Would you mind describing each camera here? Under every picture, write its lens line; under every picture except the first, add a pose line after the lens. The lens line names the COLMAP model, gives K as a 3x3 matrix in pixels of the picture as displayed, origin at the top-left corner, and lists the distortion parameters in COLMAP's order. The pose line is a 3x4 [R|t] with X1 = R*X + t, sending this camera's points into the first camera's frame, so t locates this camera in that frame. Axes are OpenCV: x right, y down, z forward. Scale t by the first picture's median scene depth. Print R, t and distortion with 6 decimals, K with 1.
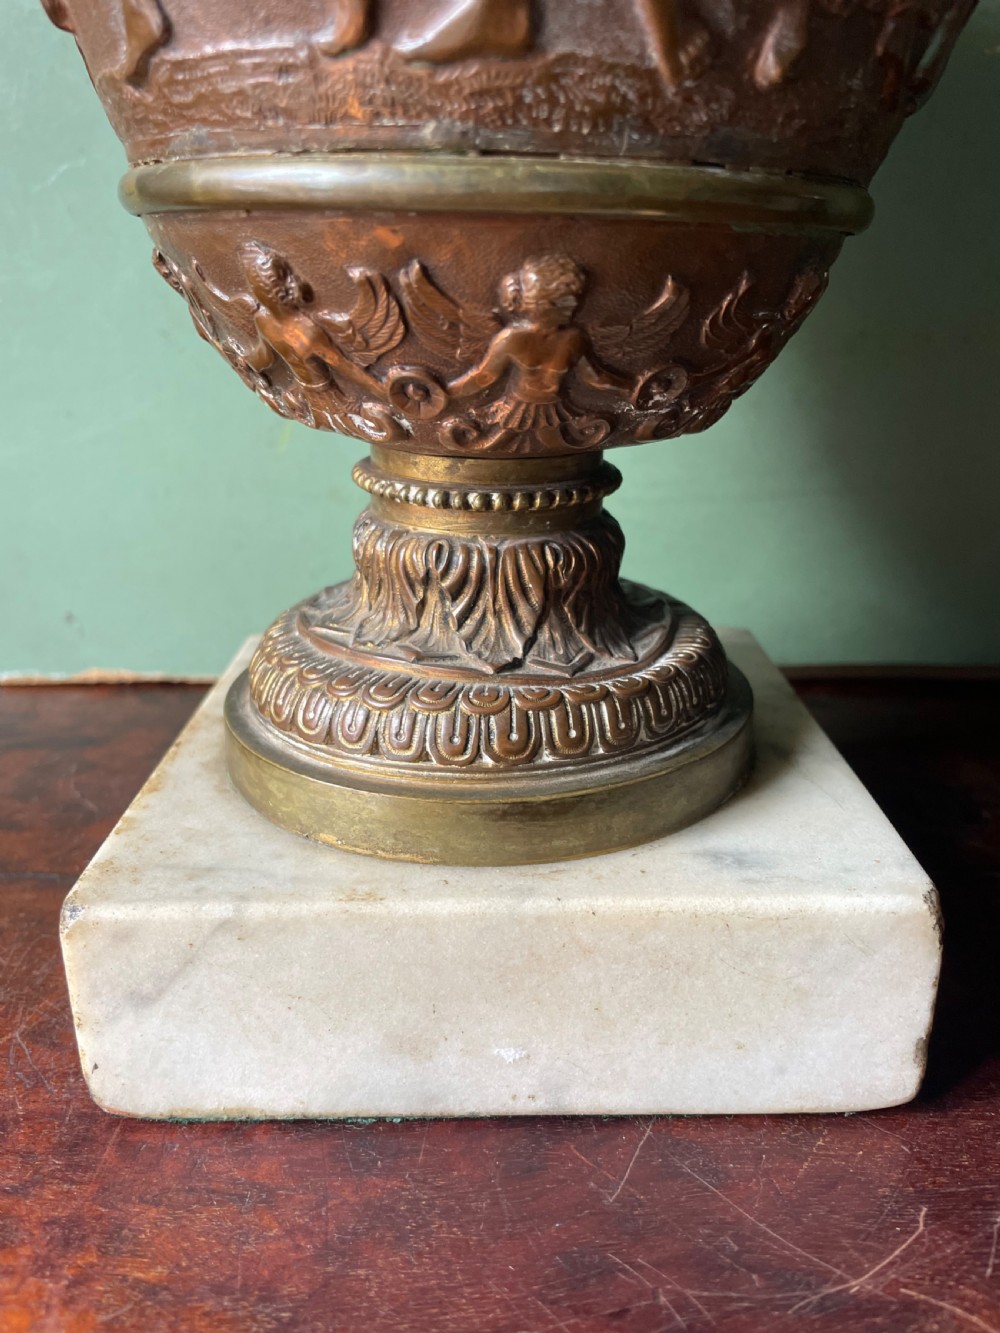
lens RADIAL K [[1033.8, 0, 500.0], [0, 1033.8, 666.5], [0, 0, 1]] dist [0.097101, -0.138538]
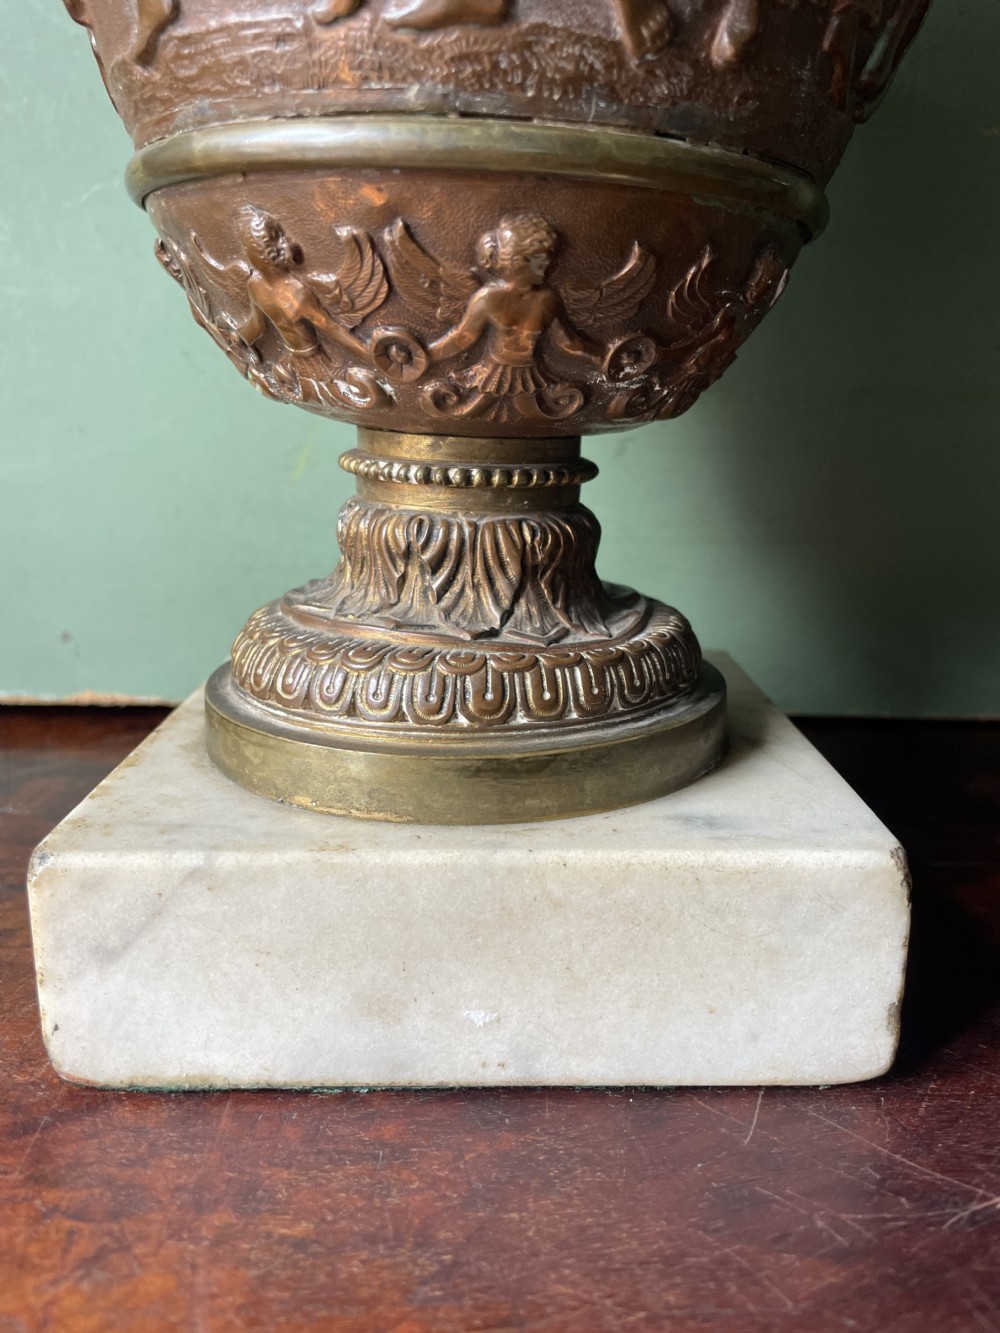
lens RADIAL K [[1033.6, 0, 511.6], [0, 1033.6, 664.0], [0, 0, 1]] dist [0.096500, -0.139997]
pose [[0.999774, 0.013716, 0.016225, 0.018876], [-0.011922, 0.994304, -0.105913, 0.143913], [-0.017585, 0.105696, 0.994243, -0.016168]]
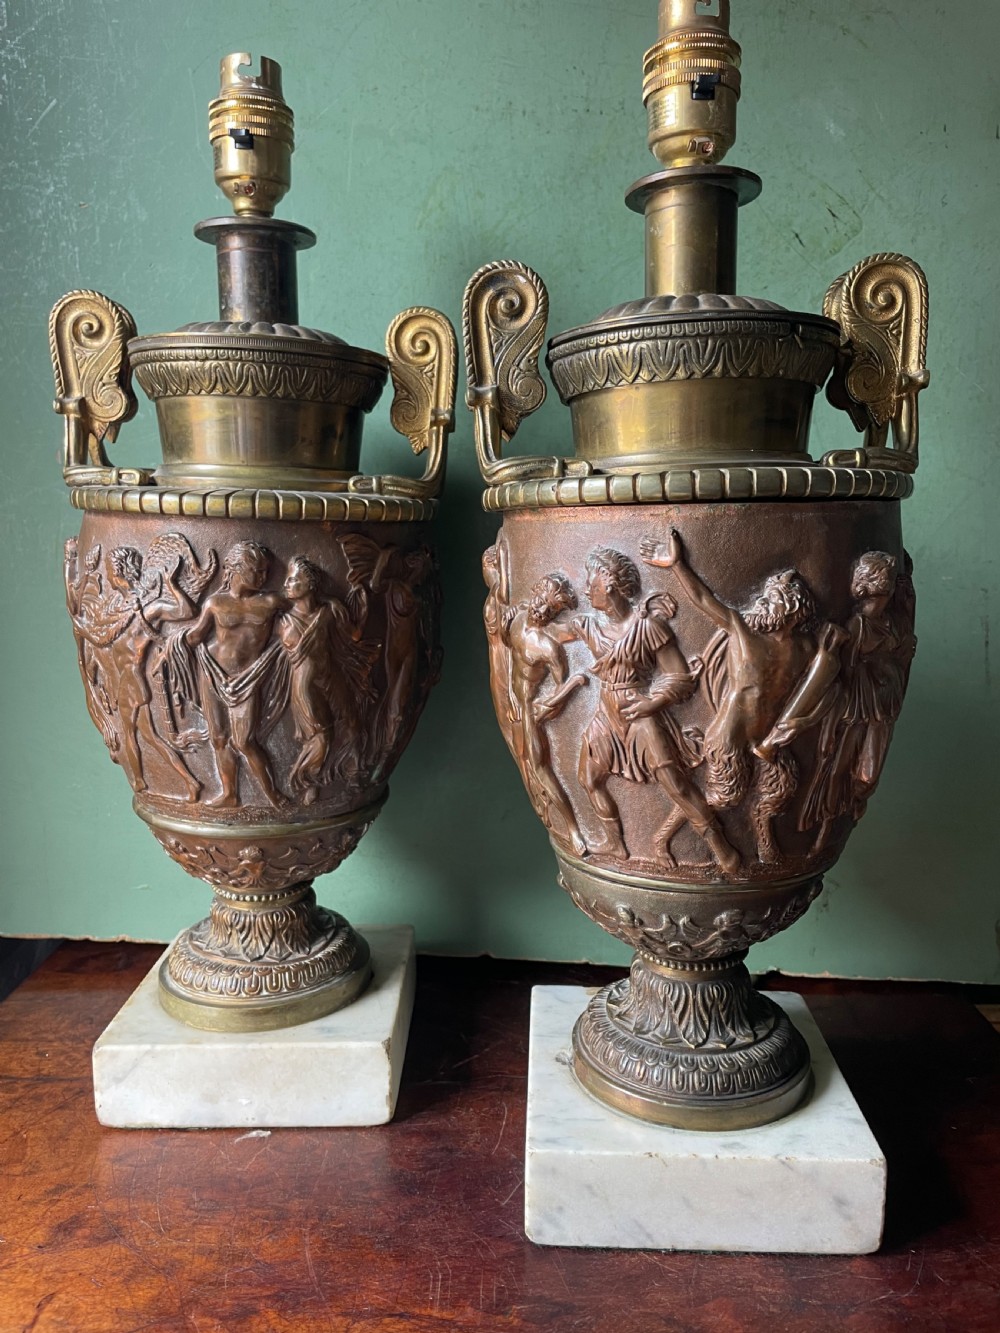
lens RADIAL K [[1039.1, 0, 503.5], [0, 1039.1, 658.9], [0, 0, 1]] dist [0.097003, -0.137302]
pose [[0.999926, 0.002822, -0.011836, 0.753562], [-0.005062, 0.981047, -0.193702, -0.265480], [0.011065, 0.193747, 0.980989, -2.077447]]
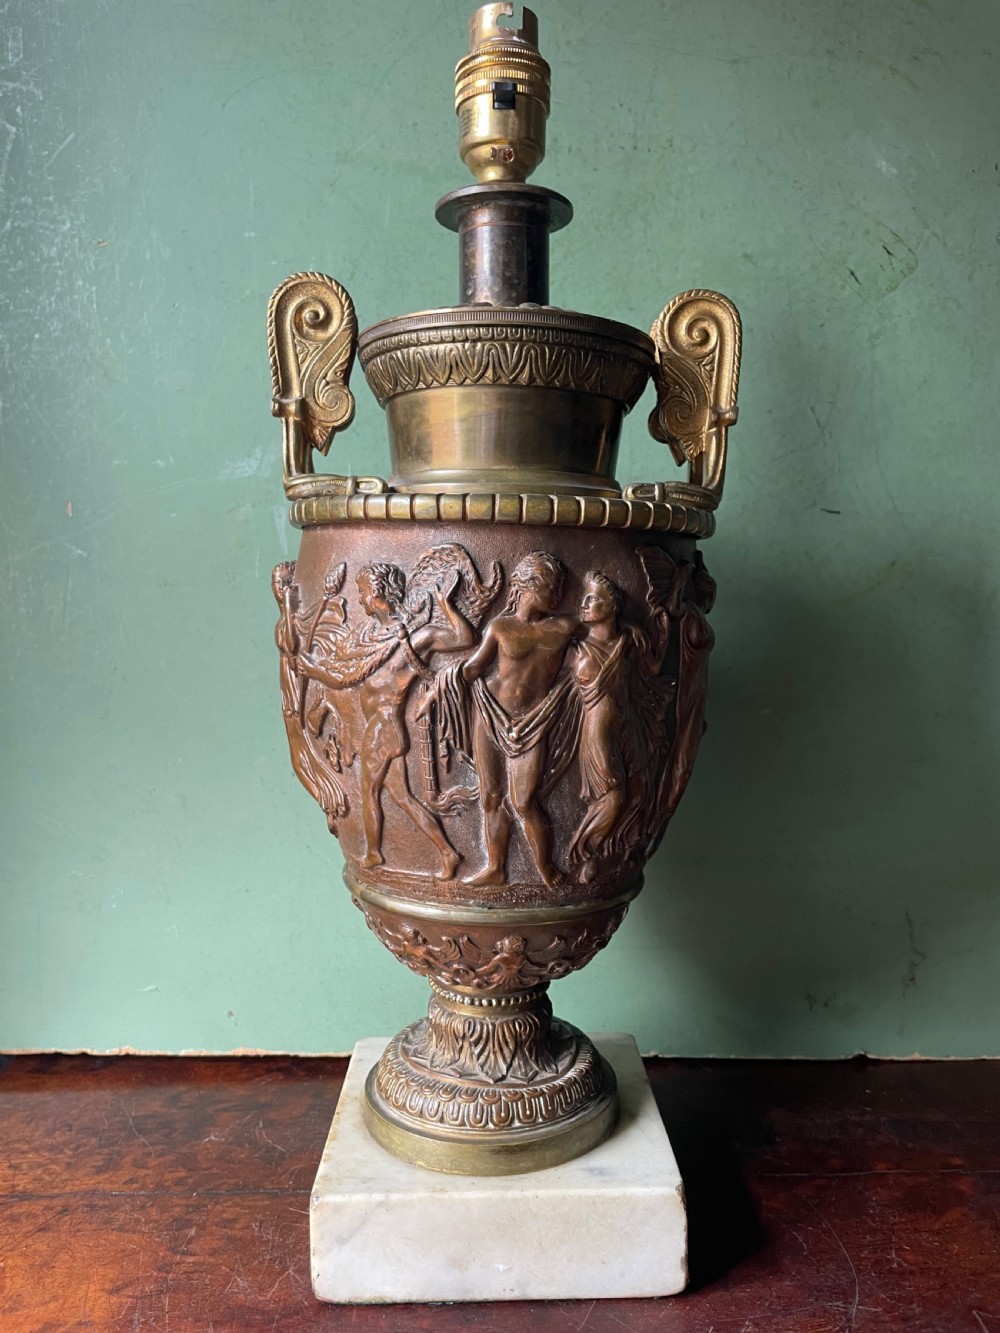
lens RADIAL K [[1033.8, 0, 500.0], [0, 1033.8, 666.5], [0, 0, 1]] dist [0.097101, -0.138538]
pose [[0.999944, -0.006823, 0.008128, -0.004419], [0.008806, 0.960921, -0.276684, -0.249495], [-0.005923, 0.276740, 0.960927, -1.549682]]
